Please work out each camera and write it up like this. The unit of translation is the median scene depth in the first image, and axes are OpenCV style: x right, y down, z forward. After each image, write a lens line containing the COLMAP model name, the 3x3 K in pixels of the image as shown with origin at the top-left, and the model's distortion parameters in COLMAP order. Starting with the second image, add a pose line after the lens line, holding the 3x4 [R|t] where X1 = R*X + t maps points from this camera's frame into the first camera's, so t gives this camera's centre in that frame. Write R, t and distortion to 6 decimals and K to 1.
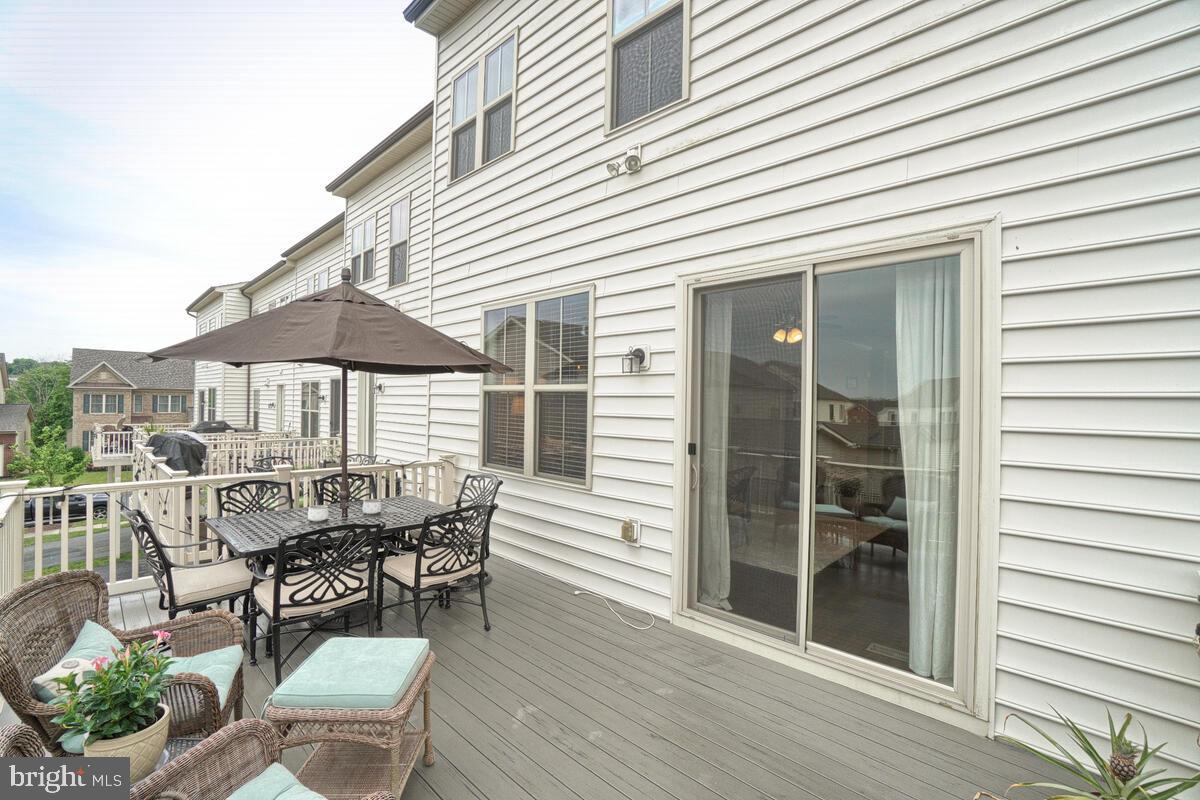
lens RADIAL K [[541.7, 0, 598.3], [0, 541.7, 396.8], [0, 0, 1]] dist [-0.046055, 0.000881]
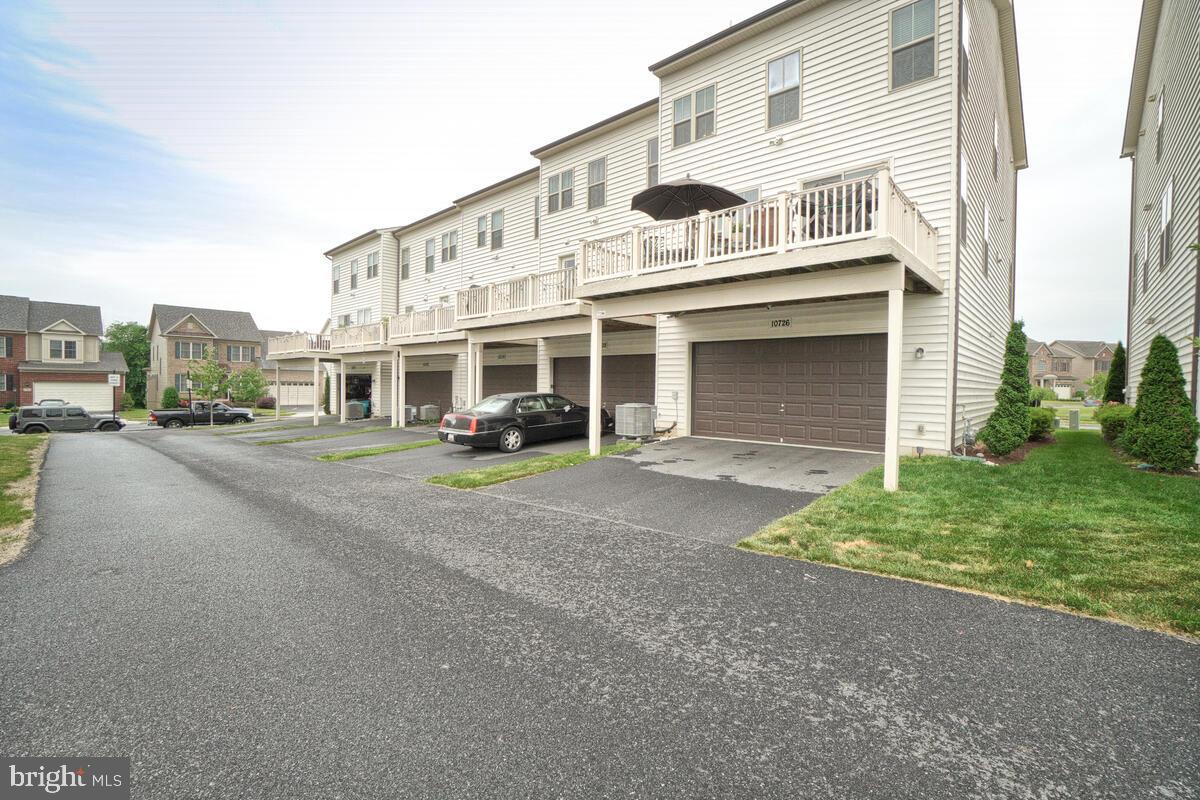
lens RADIAL K [[541.7, 0, 598.3], [0, 541.7, 396.8], [0, 0, 1]] dist [-0.046055, 0.000881]
pose [[0.999739, -0.007287, 0.021652, -0.353941], [0.006439, 0.999219, 0.038990, 0.295233], [-0.021919, -0.038841, 0.999005, -0.682125]]
